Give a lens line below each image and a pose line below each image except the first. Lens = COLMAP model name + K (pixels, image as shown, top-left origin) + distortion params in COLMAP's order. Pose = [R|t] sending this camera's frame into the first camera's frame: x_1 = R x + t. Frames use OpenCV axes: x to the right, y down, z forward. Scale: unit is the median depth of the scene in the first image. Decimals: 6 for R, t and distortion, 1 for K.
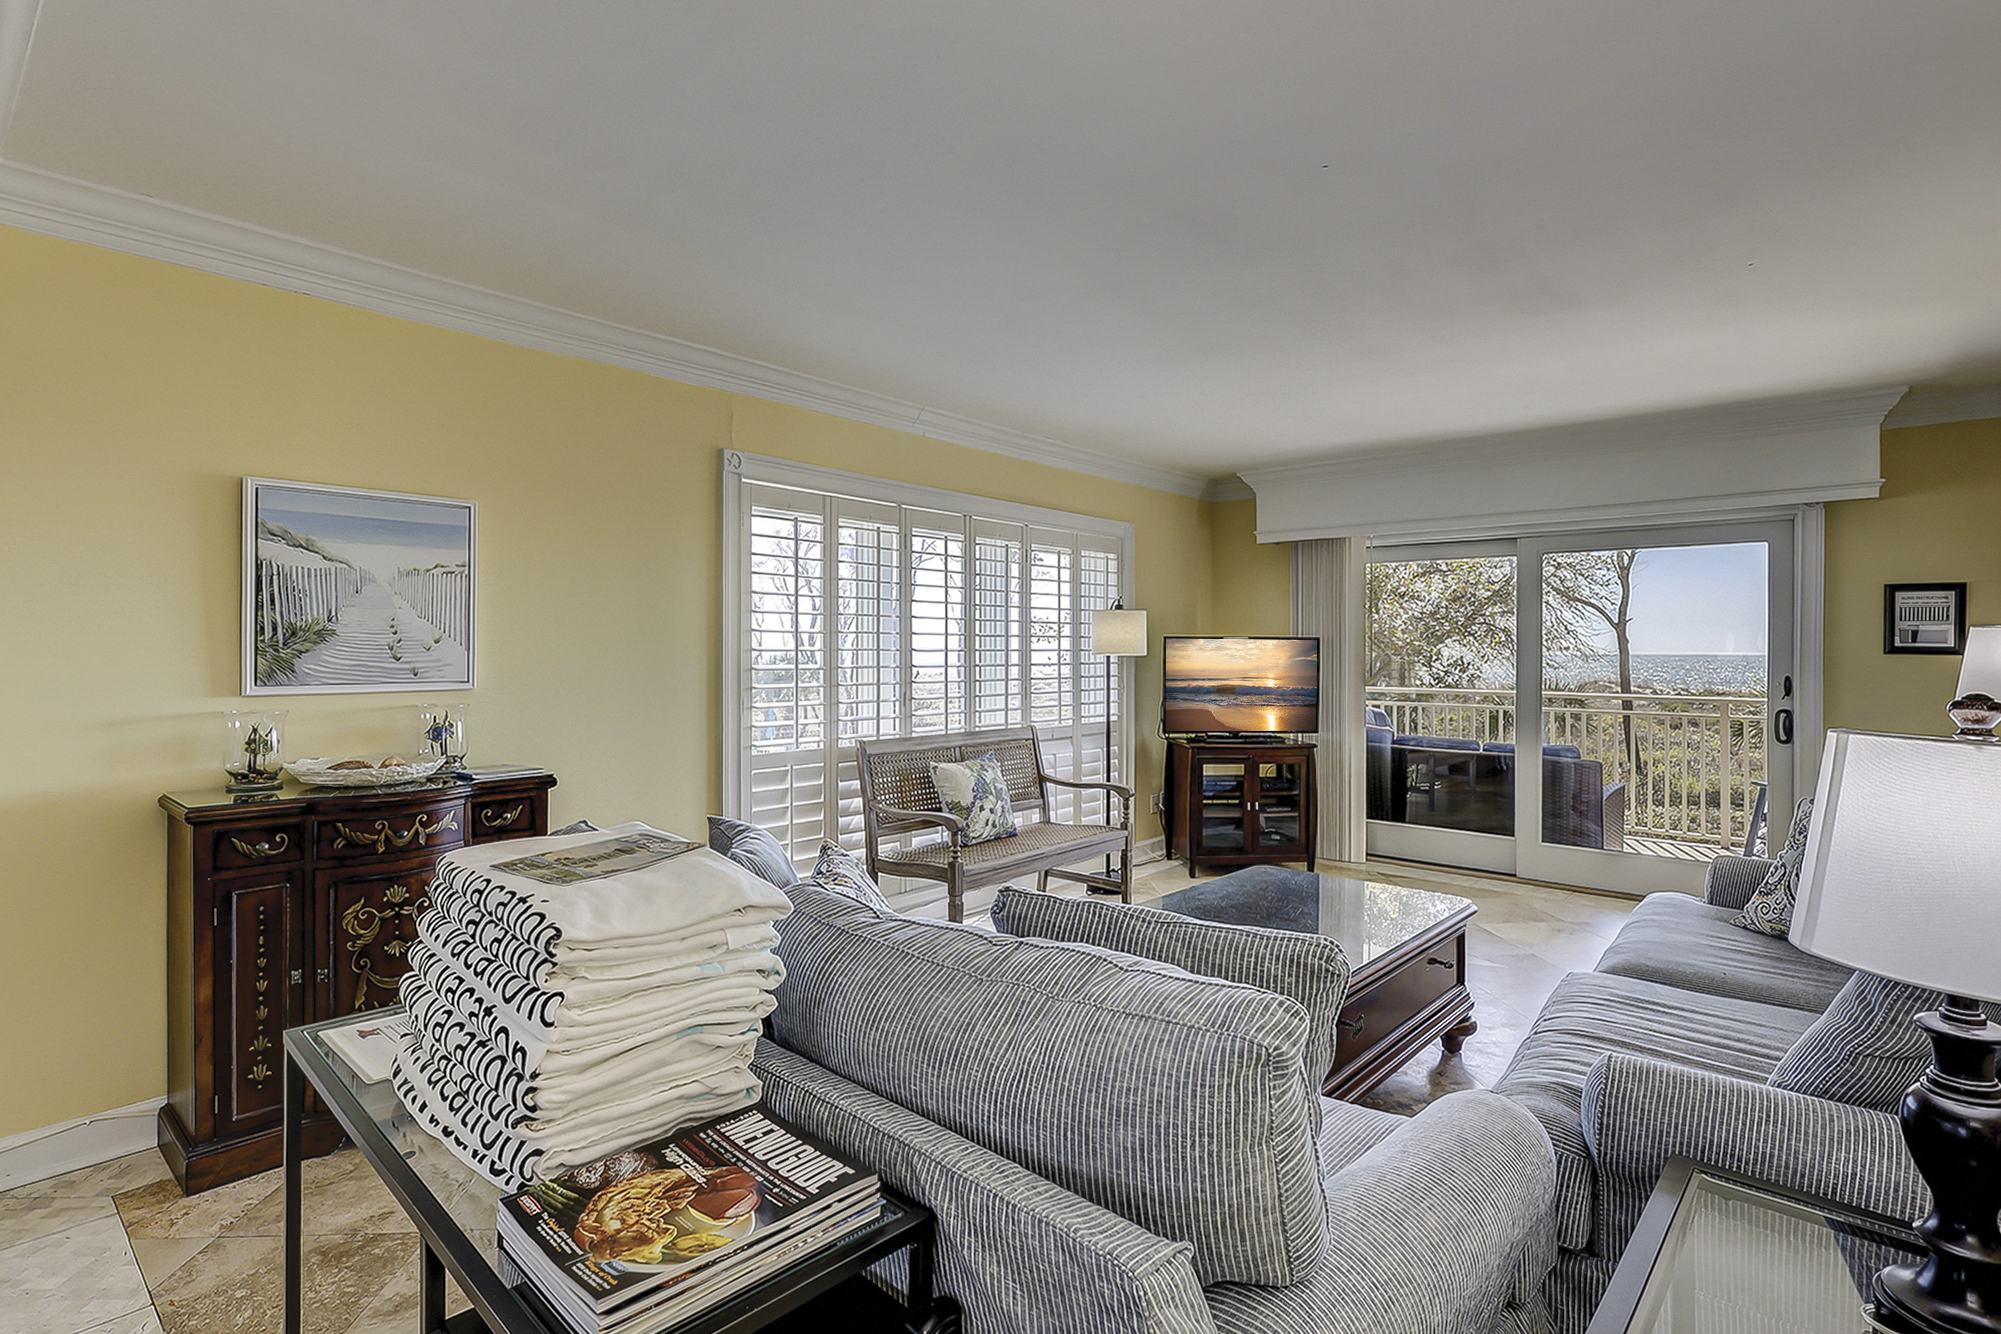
lens RADIAL K [[994.7, 0, 984.1], [0, 994.7, 652.7], [0, 0, 1]] dist [-0.000884, -0.000312]
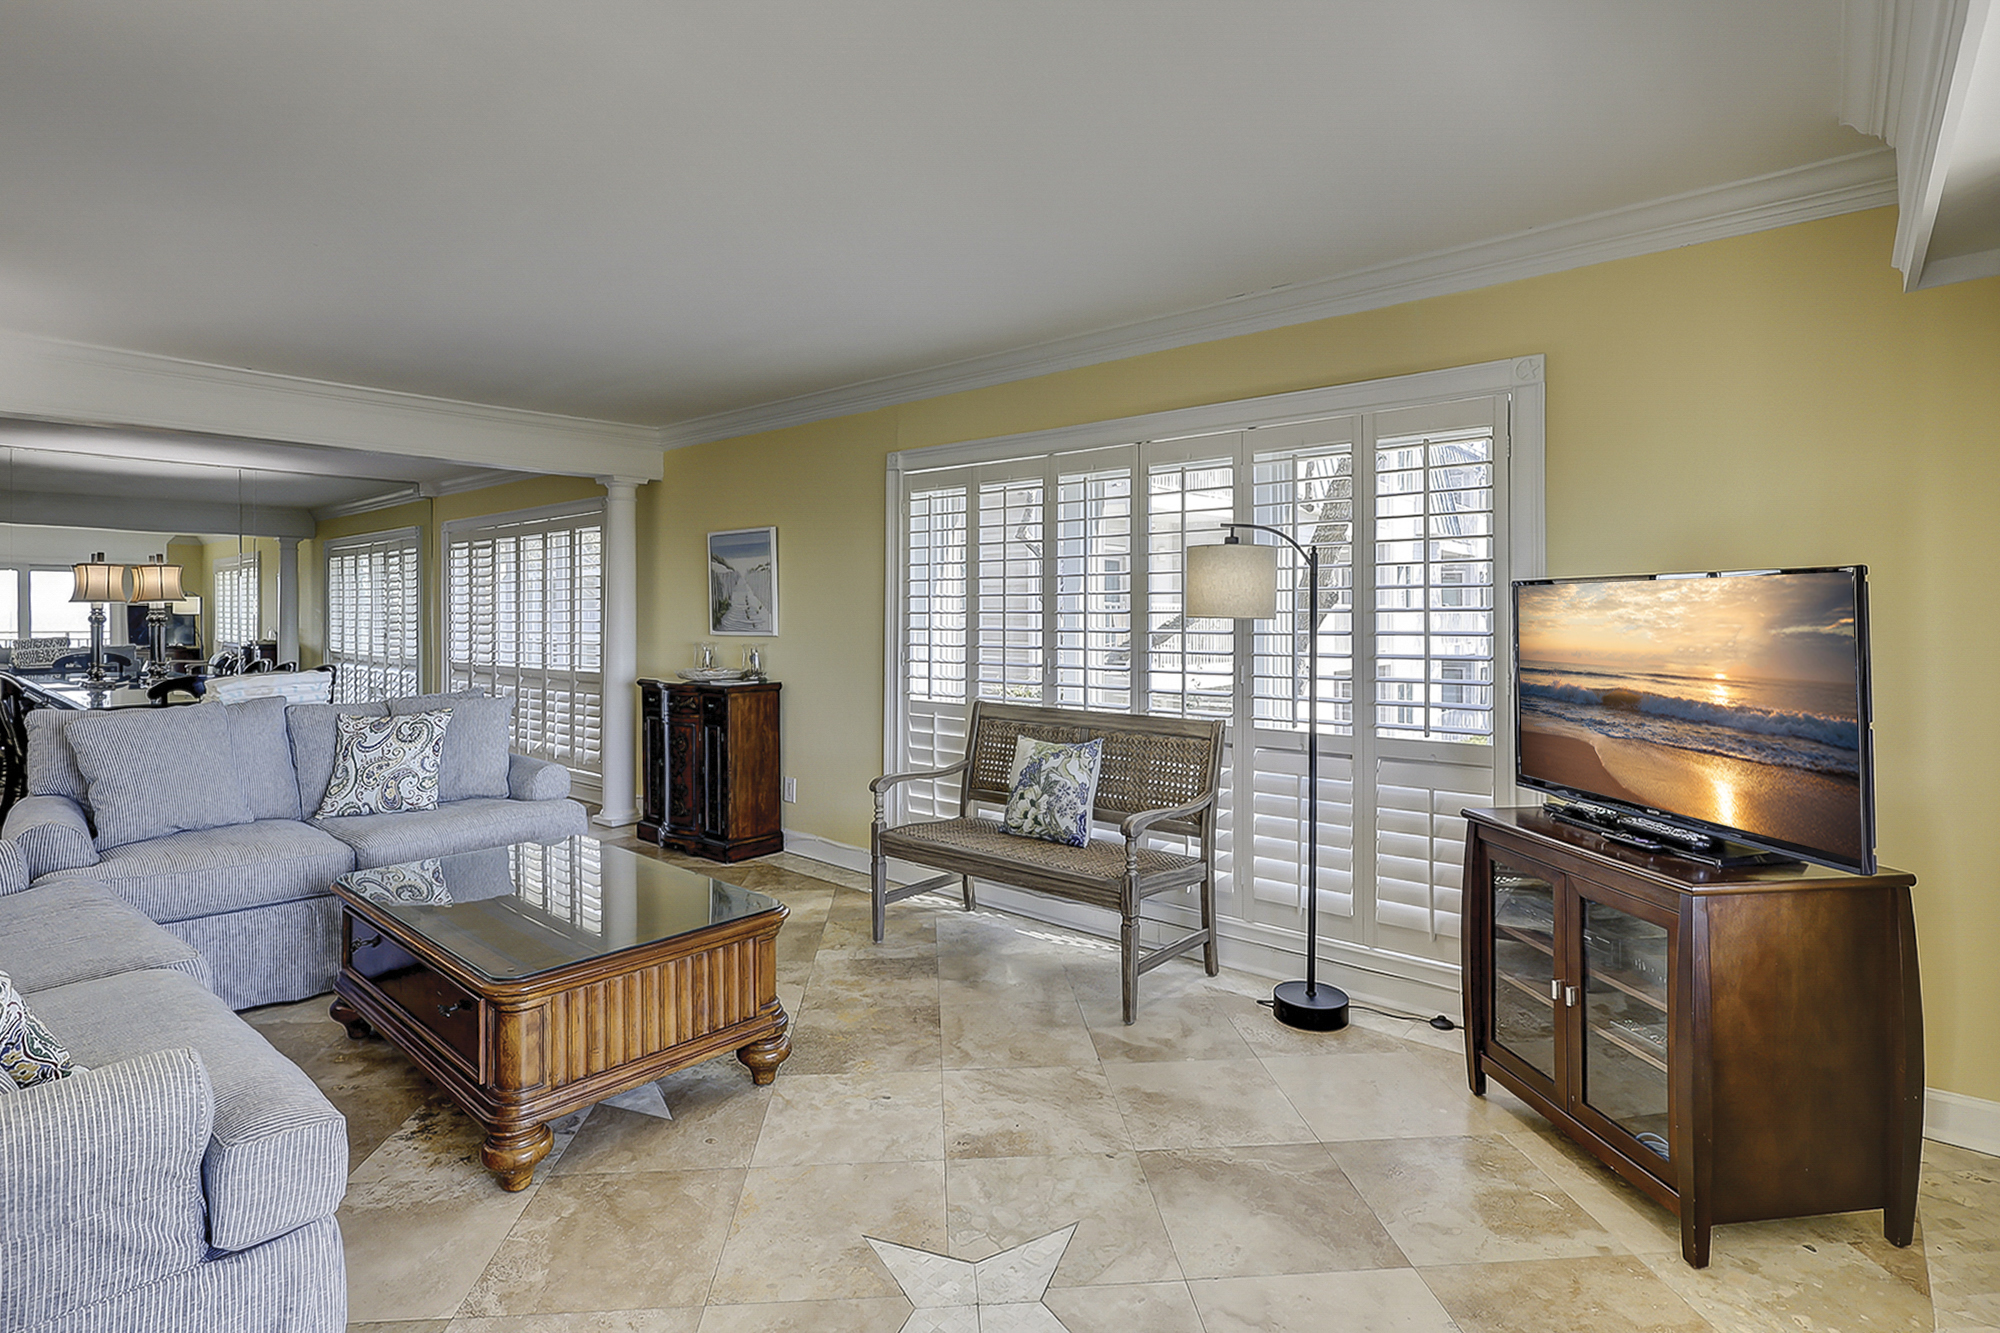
lens RADIAL K [[1035.6, 0, 1002.2], [0, 1035.6, 611.6], [0, 0, 1]] dist [0.002230, 0.001732]
pose [[0.029716, -0.003879, -0.999551, 0.832808], [0.002448, 0.999990, -0.003808, 0.000289], [0.999555, -0.002334, 0.029725, 0.893412]]
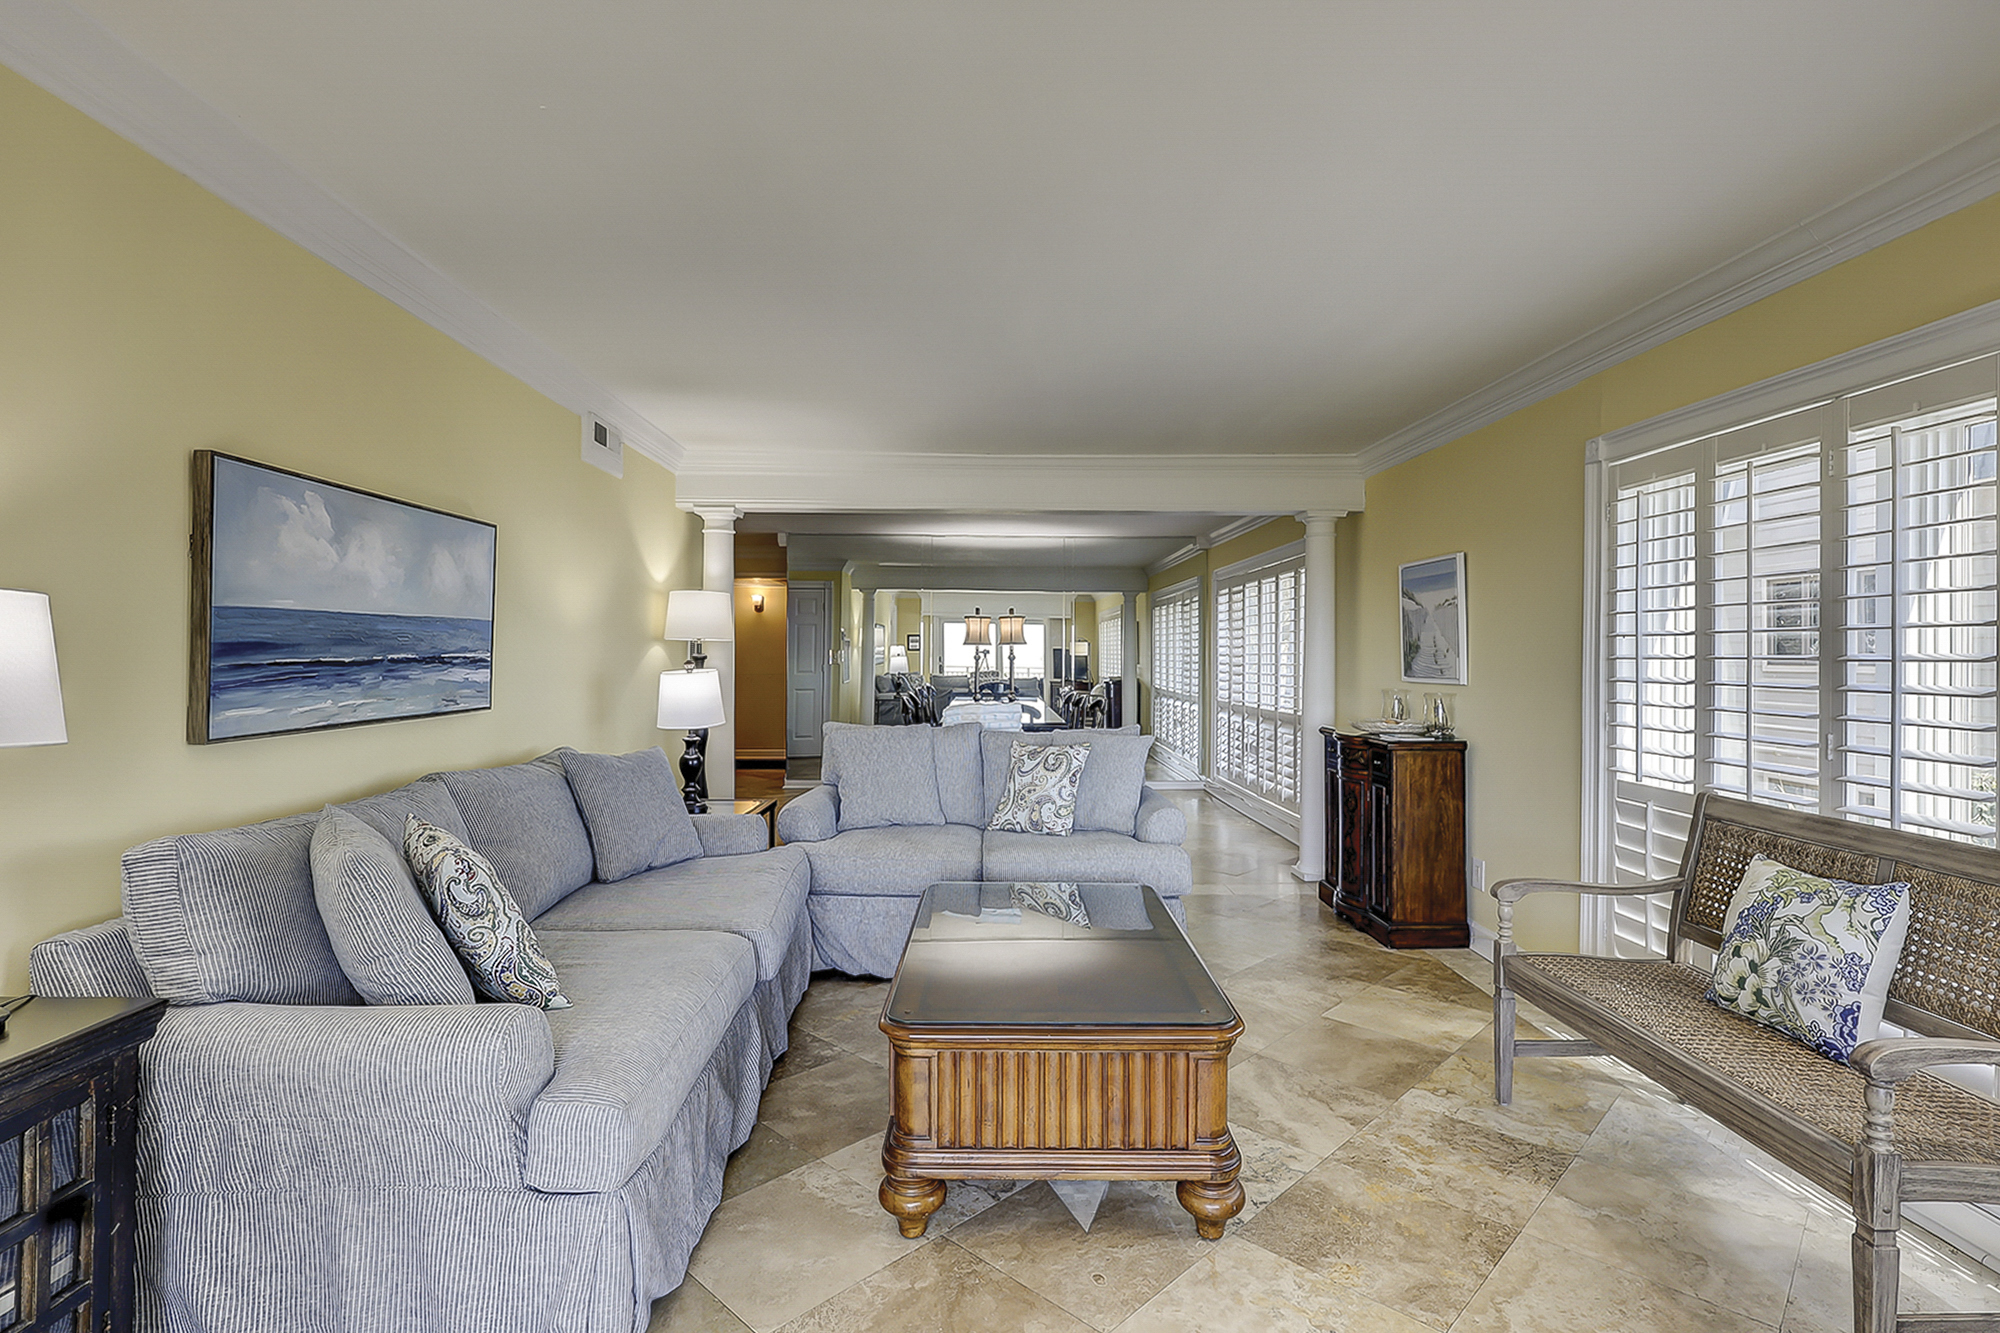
lens RADIAL K [[994.2, 0, 983.6], [0, 994.2, 652.2], [0, 0, 1]] dist [-0.000884, -0.000312]
pose [[-0.739492, -0.009771, -0.673094, 0.618108], [-0.008888, 0.999949, -0.004752, 0.000698], [0.673107, 0.002468, -0.739541, 1.048218]]
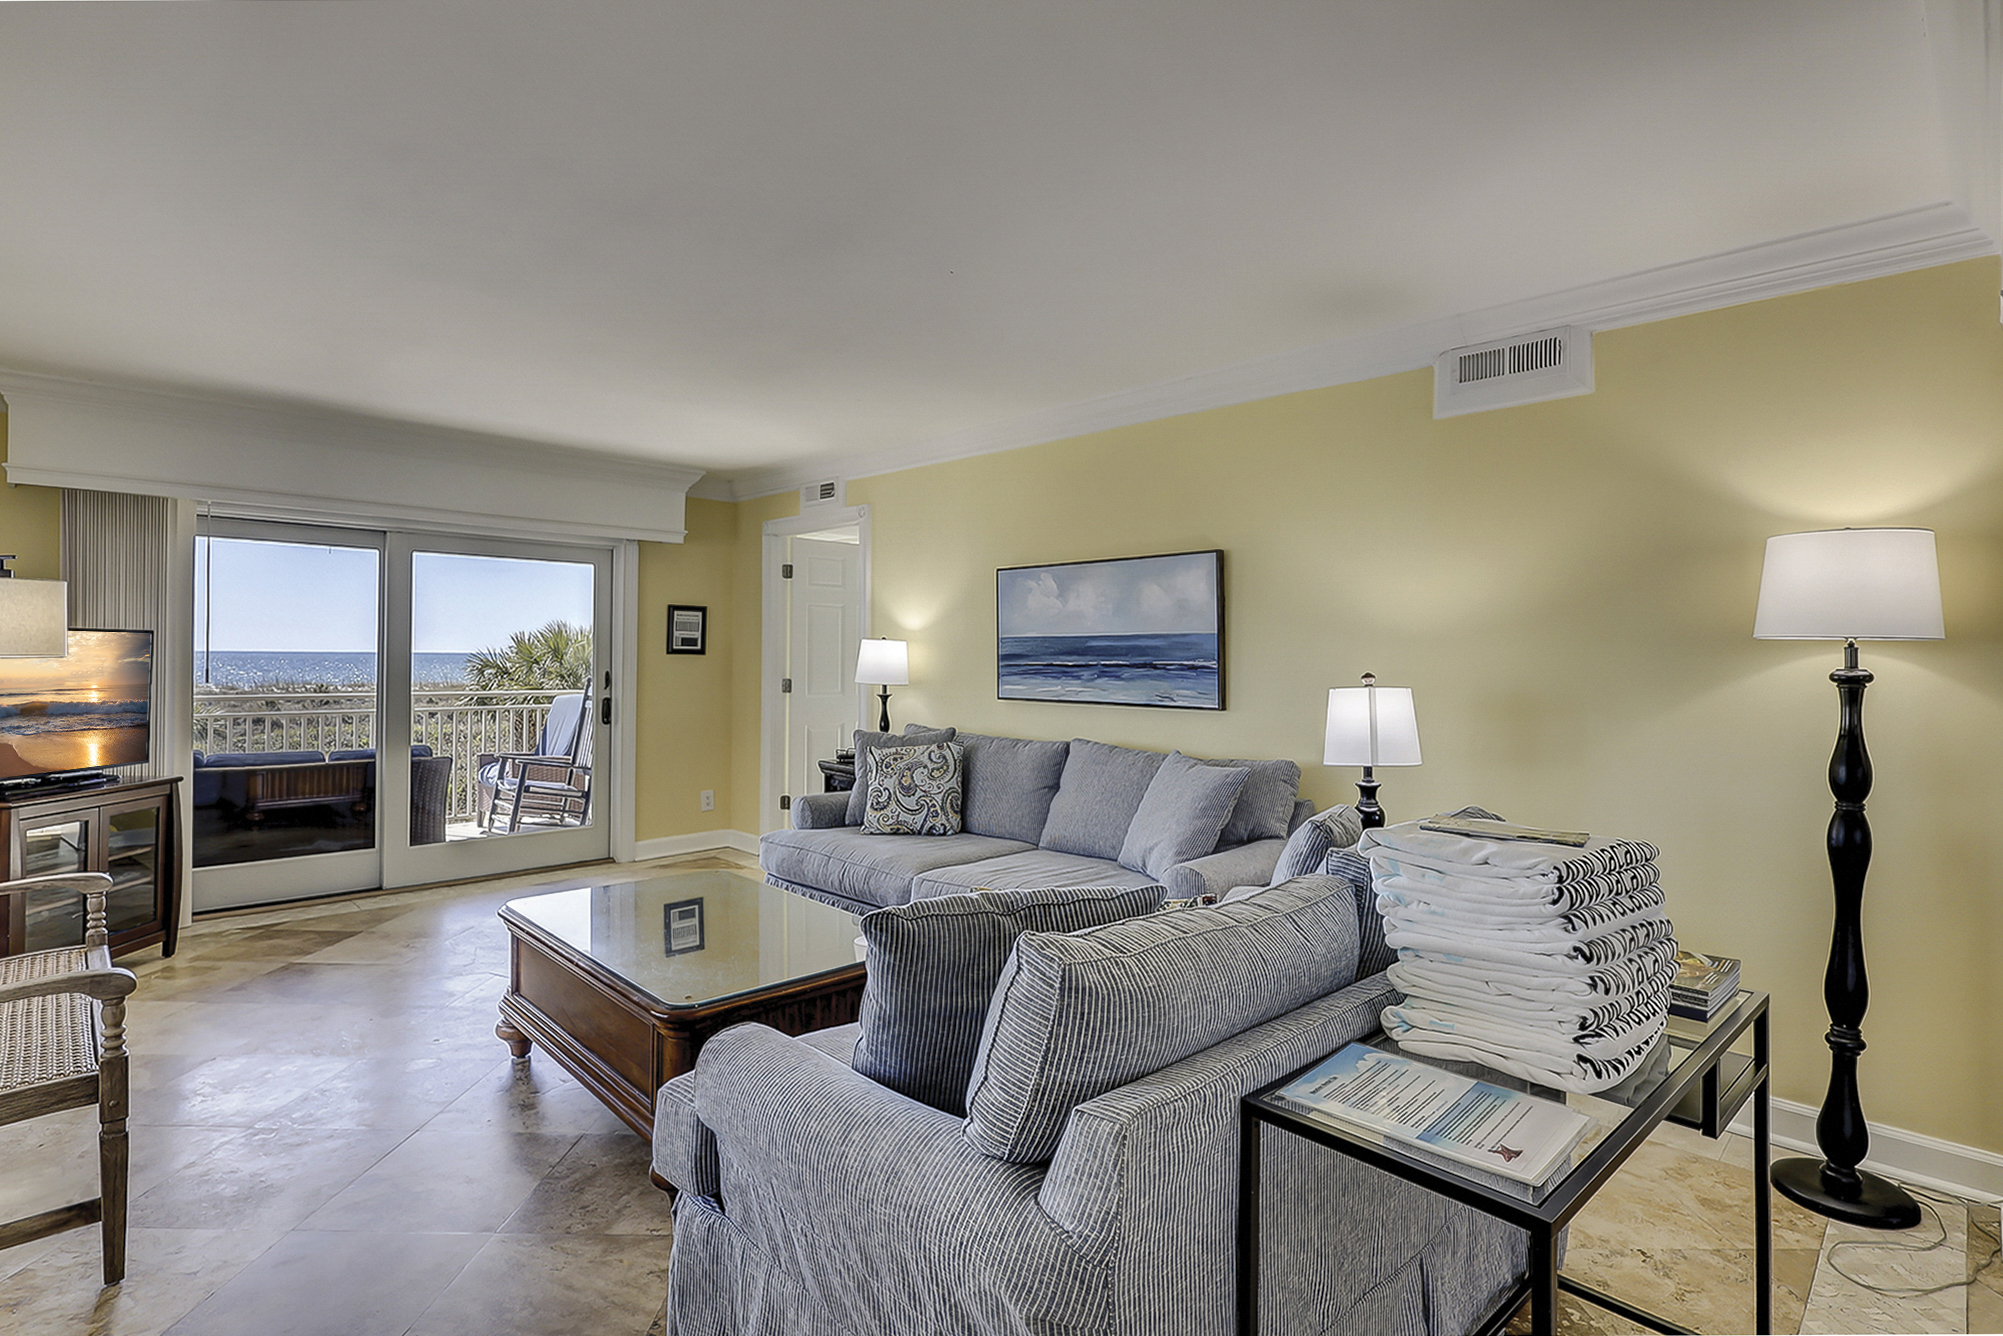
lens RADIAL K [[995.7, 0, 985.1], [0, 995.7, 653.7], [0, 0, 1]] dist [-0.000884, -0.000312]
pose [[0.077221, -0.002621, 0.997011, -0.431537], [-0.006585, 0.999973, 0.003139, -0.006348], [-0.996992, -0.006807, 0.077202, 0.416500]]
